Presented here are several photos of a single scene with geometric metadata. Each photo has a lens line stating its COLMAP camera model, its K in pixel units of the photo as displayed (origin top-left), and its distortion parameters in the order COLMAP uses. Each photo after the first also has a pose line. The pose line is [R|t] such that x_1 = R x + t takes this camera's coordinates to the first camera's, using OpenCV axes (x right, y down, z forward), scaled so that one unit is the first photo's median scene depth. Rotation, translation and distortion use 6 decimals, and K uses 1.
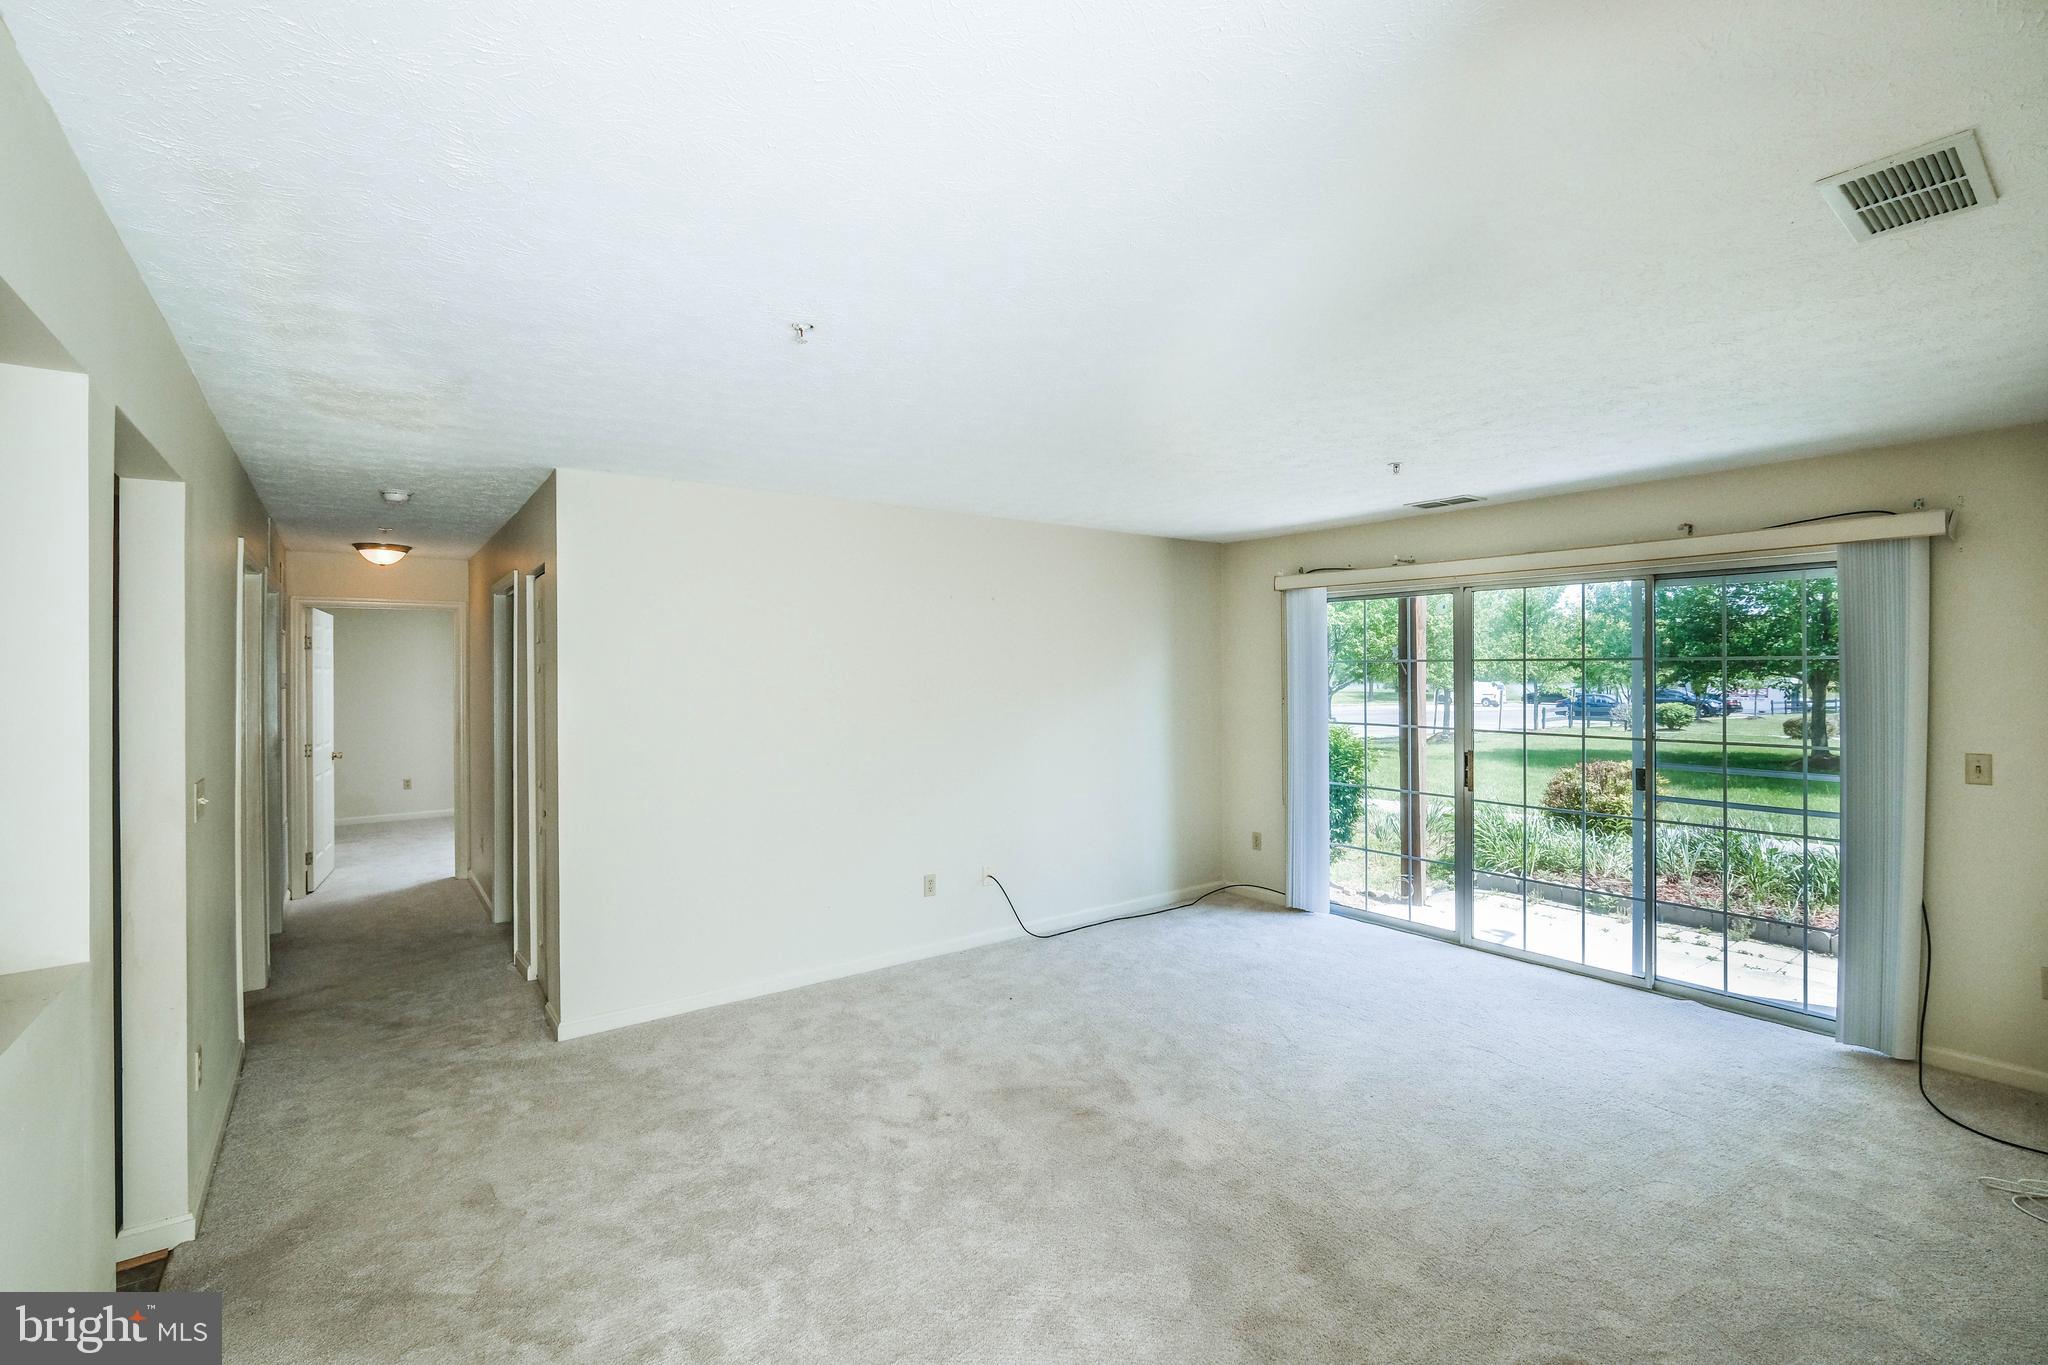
lens RADIAL K [[904.5, 0, 1035.9], [0, 904.5, 670.4], [0, 0, 1]] dist [-0.002120, 0.000947]
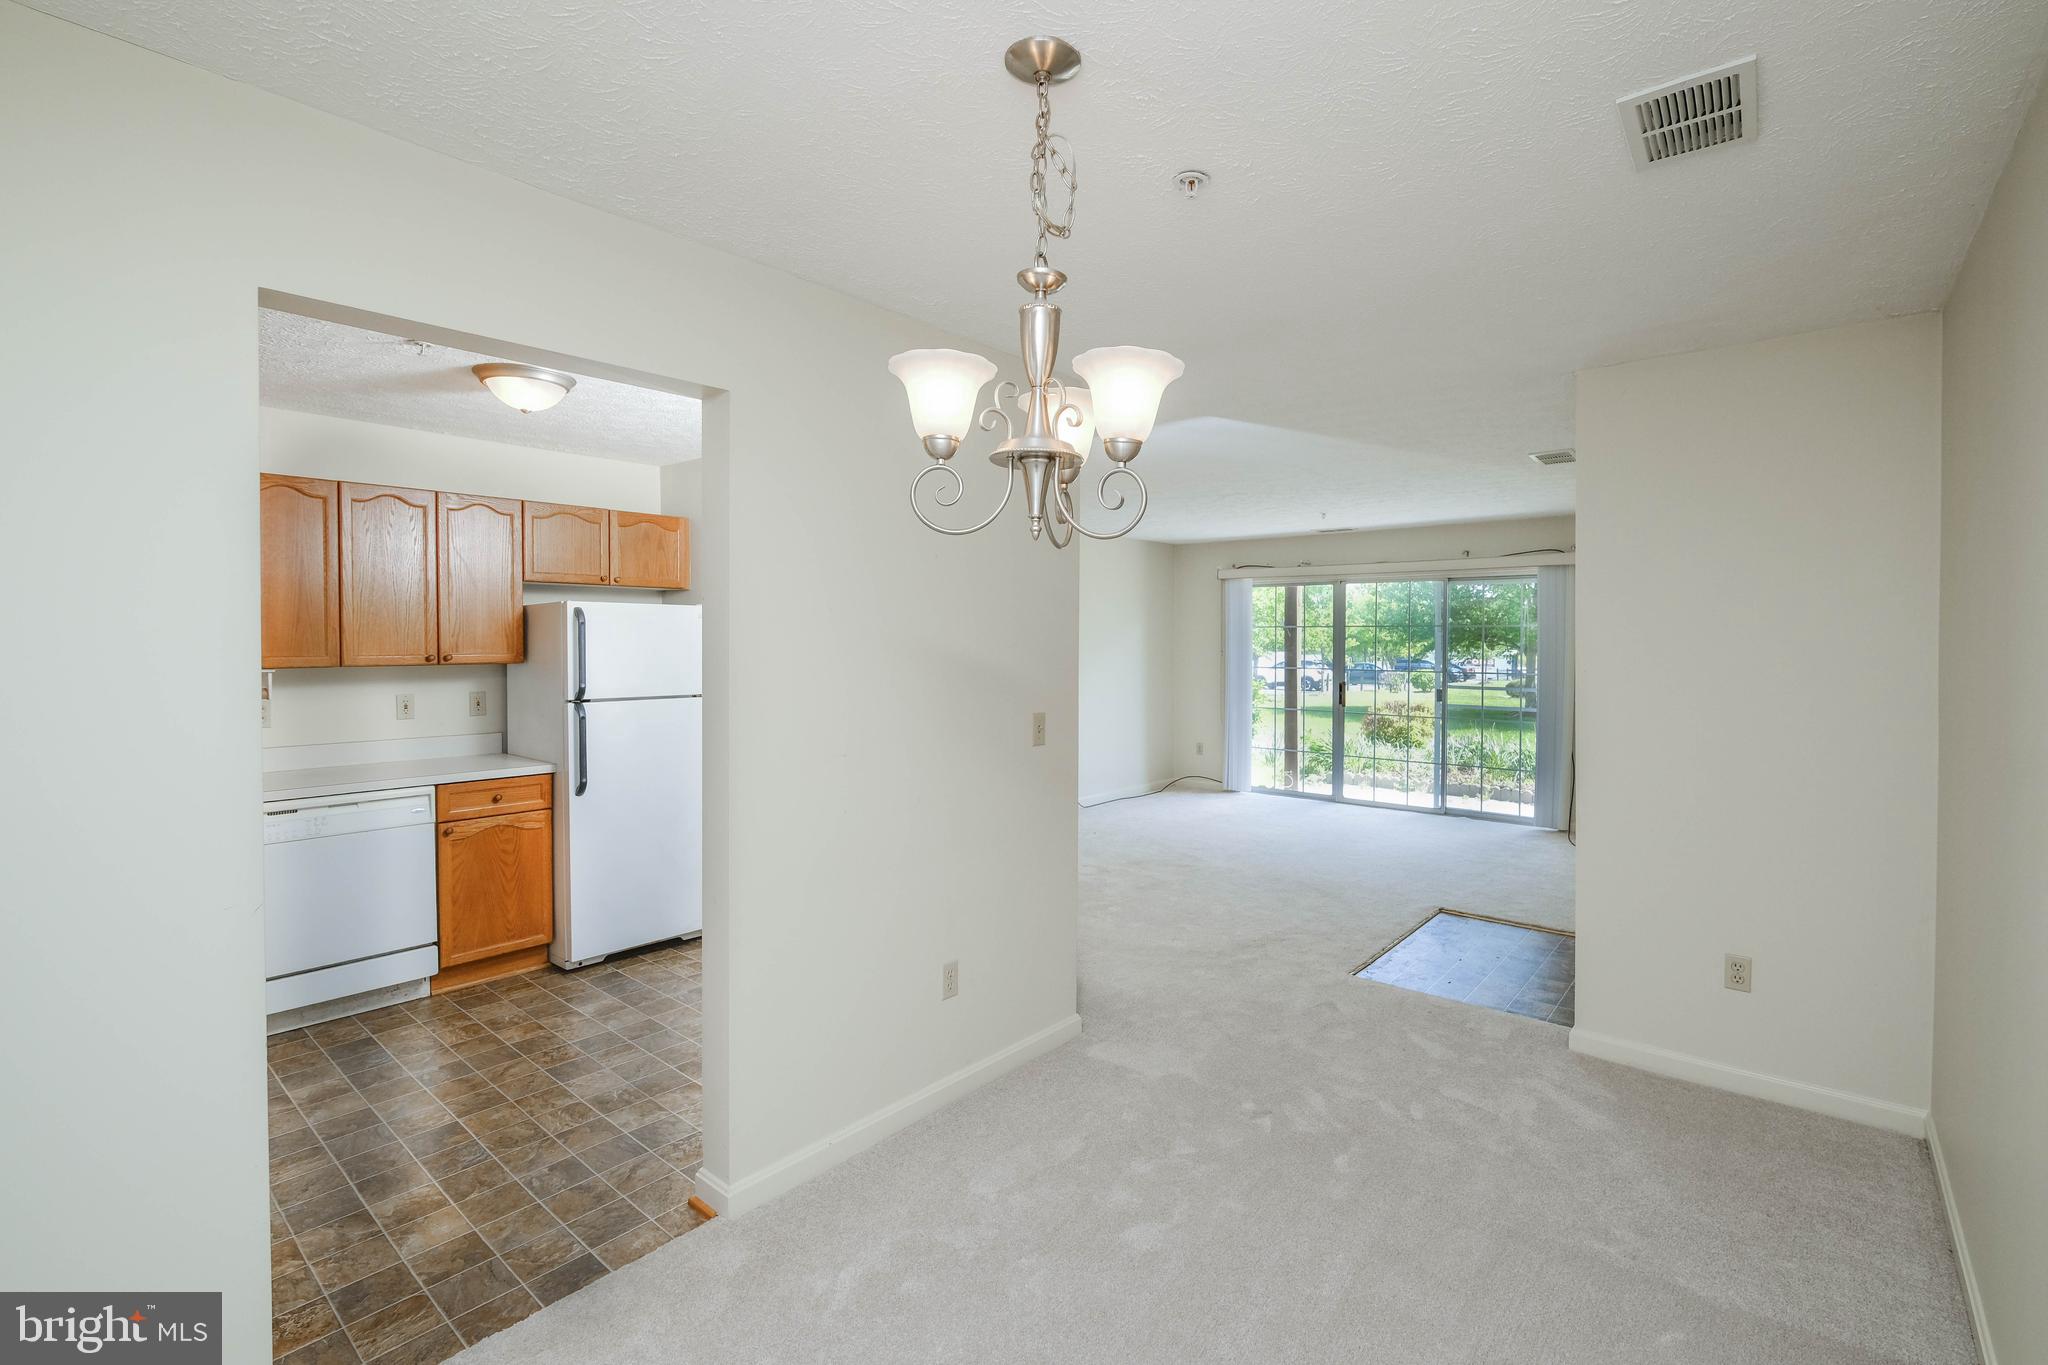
lens RADIAL K [[904.5, 0, 1035.6], [0, 904.5, 654.6], [0, 0, 1]] dist [-0.002120, 0.000947]
pose [[0.977569, 0.004536, 0.210566, -0.320617], [-0.007741, 0.999866, 0.014397, 0.016562], [-0.210473, -0.015704, 0.977474, -0.375823]]
